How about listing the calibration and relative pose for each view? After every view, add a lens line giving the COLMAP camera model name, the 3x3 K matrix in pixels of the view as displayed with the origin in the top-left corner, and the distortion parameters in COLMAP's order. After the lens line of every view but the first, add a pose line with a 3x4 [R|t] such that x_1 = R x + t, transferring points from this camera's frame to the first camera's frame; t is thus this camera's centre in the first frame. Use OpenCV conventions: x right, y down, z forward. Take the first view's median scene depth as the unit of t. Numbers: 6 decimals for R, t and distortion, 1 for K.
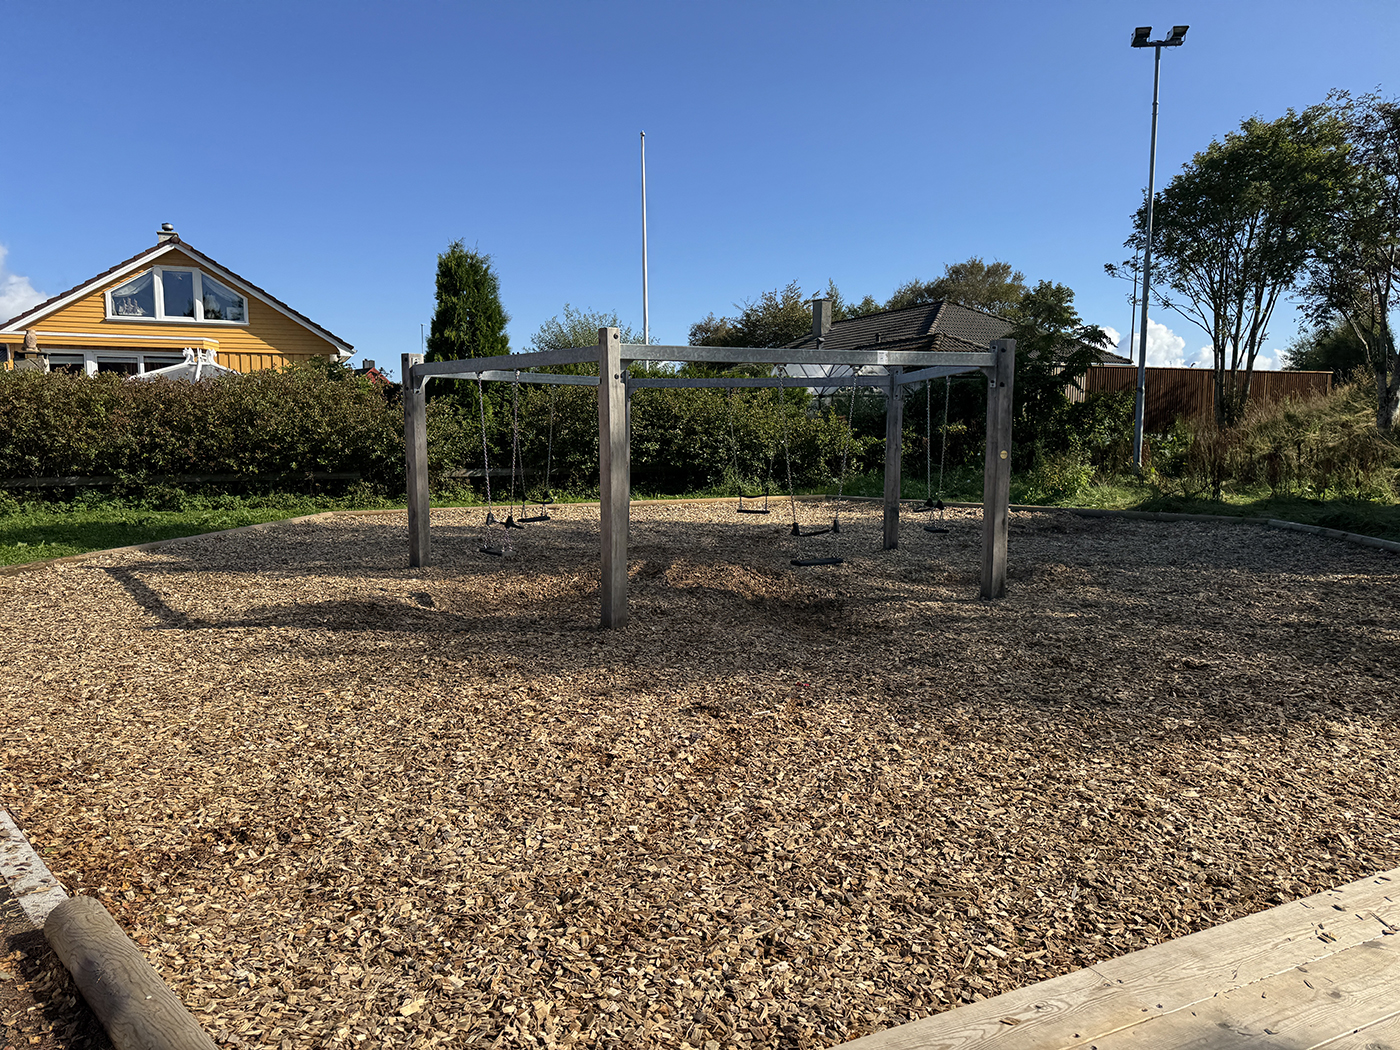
lens RADIAL K [[977.4, 0, 675.6], [0, 977.4, 556.5], [0, 0, 1]] dist [-0.028124, -0.012145]
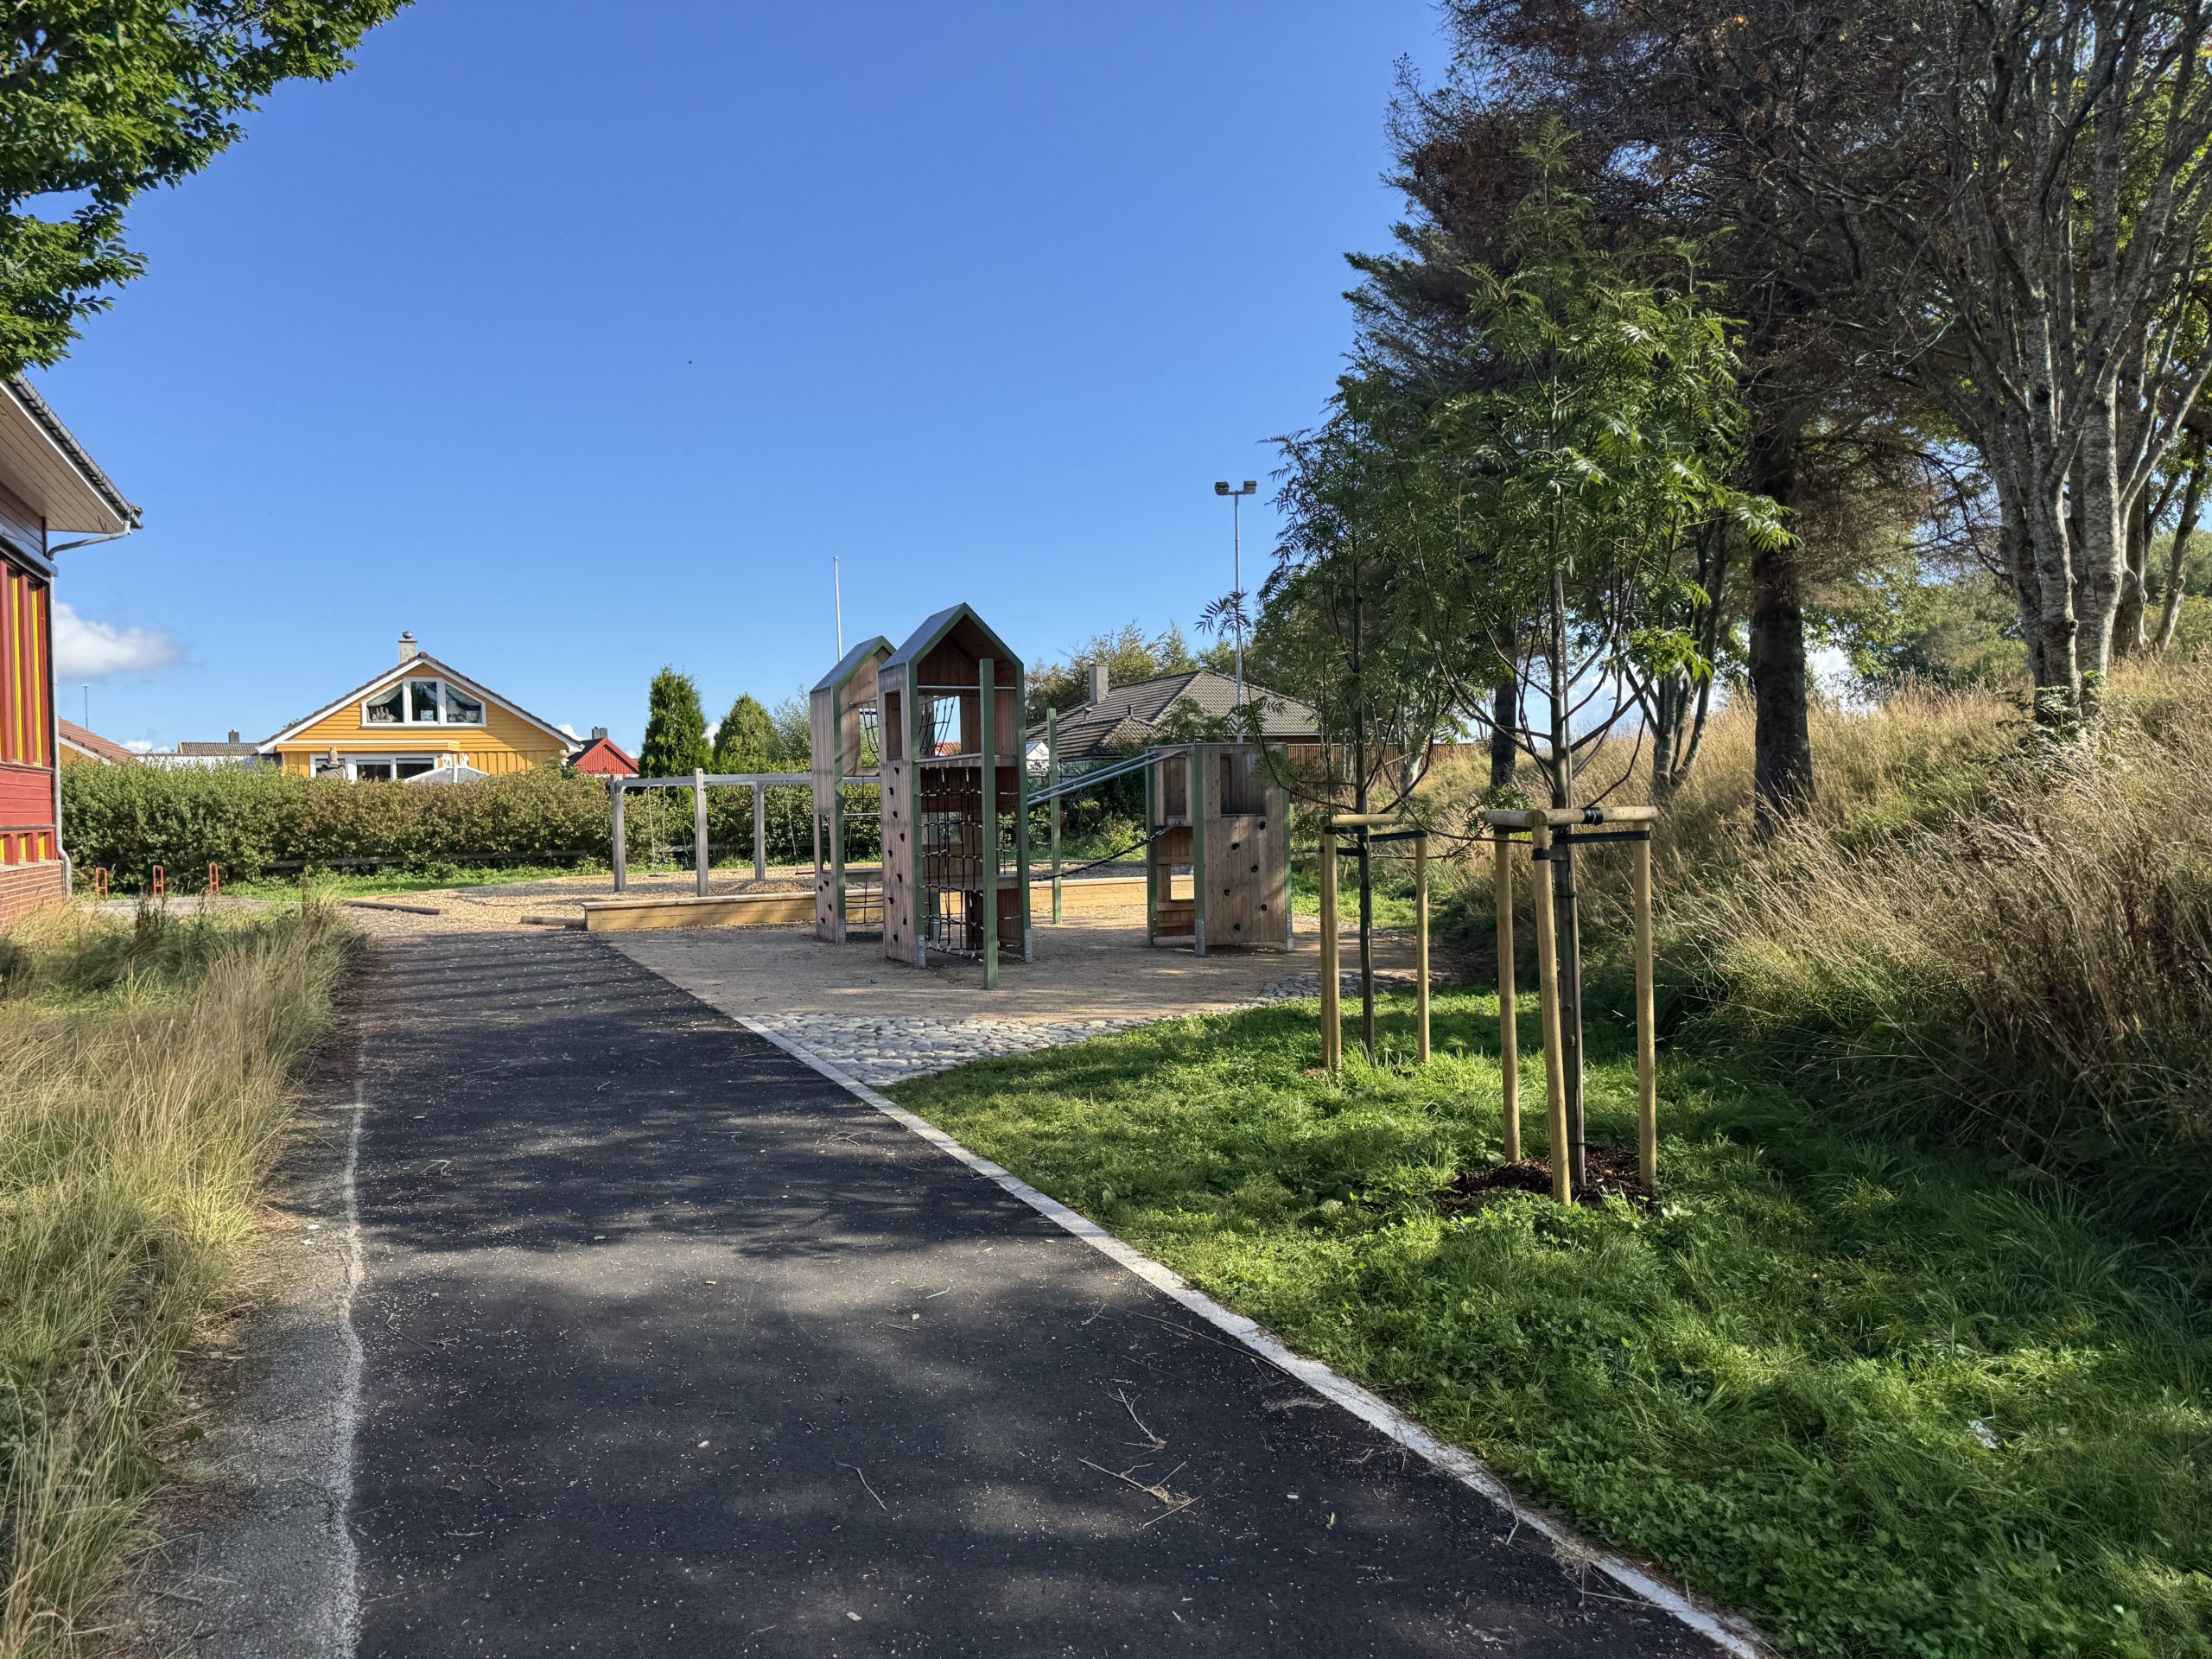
lens RADIAL K [[1544.3, 0, 1113.6], [0, 1544.3, 821.9], [0, 0, 1]] dist [-0.028124, -0.012145]
pose [[0.999423, -0.028241, 0.018870, 0.332024], [0.030290, 0.992431, -0.119011, 0.138470], [-0.015366, 0.119514, 0.992714, -1.028074]]
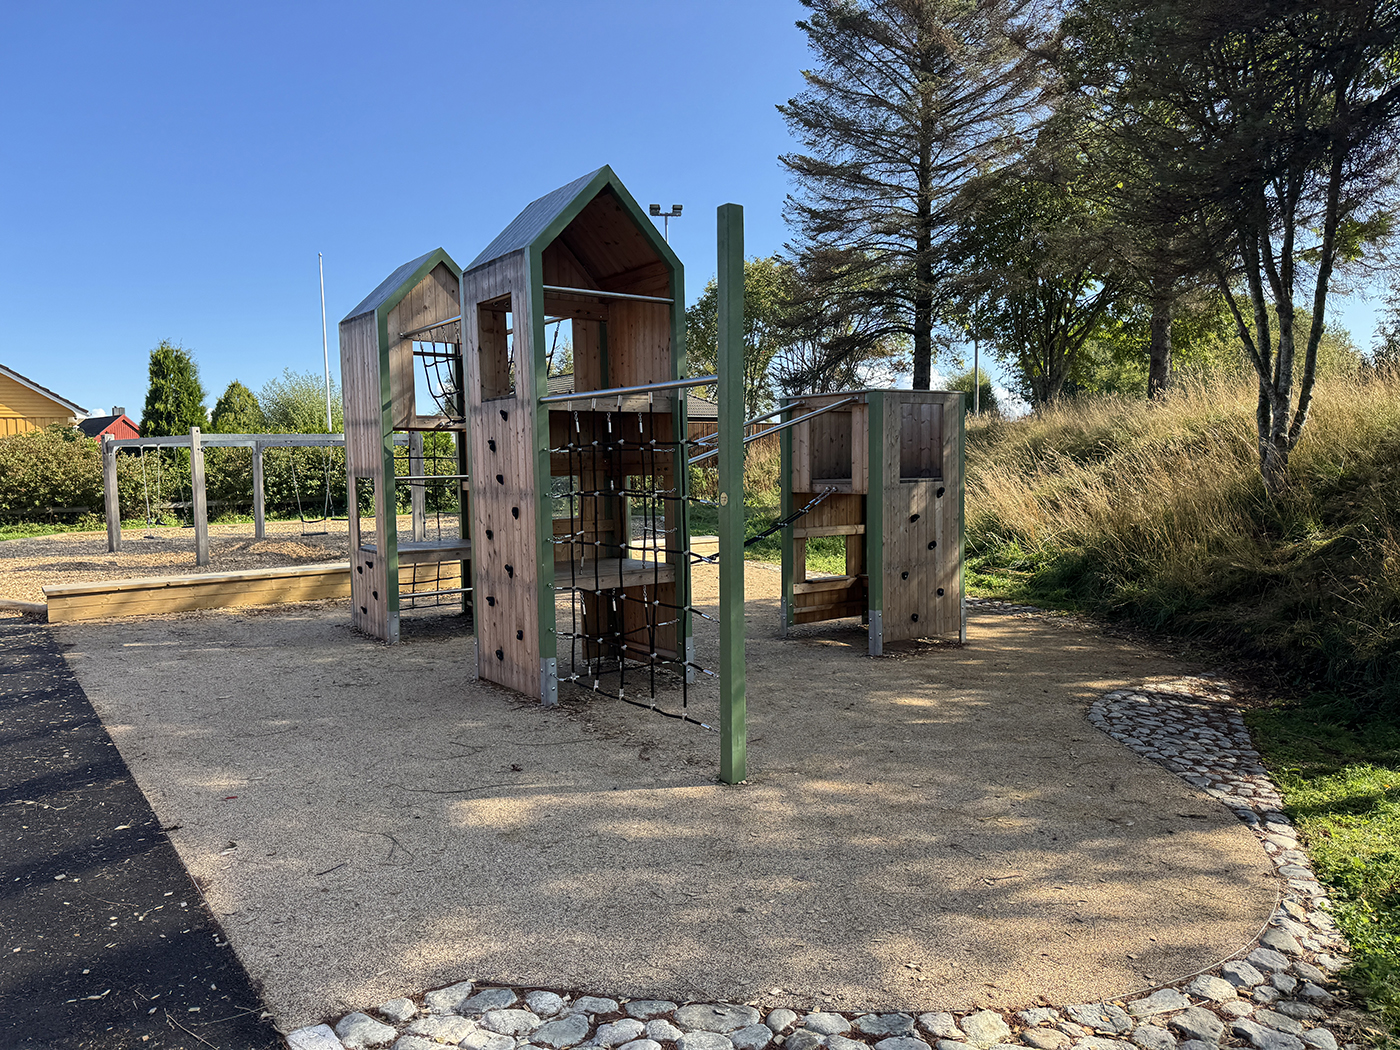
lens RADIAL K [[977.4, 0, 700.4], [0, 977.4, 526.9], [0, 0, 1]] dist [-0.028124, -0.012145]
pose [[0.972969, -0.037729, 0.227831, 0.212936], [0.052734, 0.996796, -0.060136, 0.071563], [-0.224832, 0.070525, 0.971842, -0.540131]]
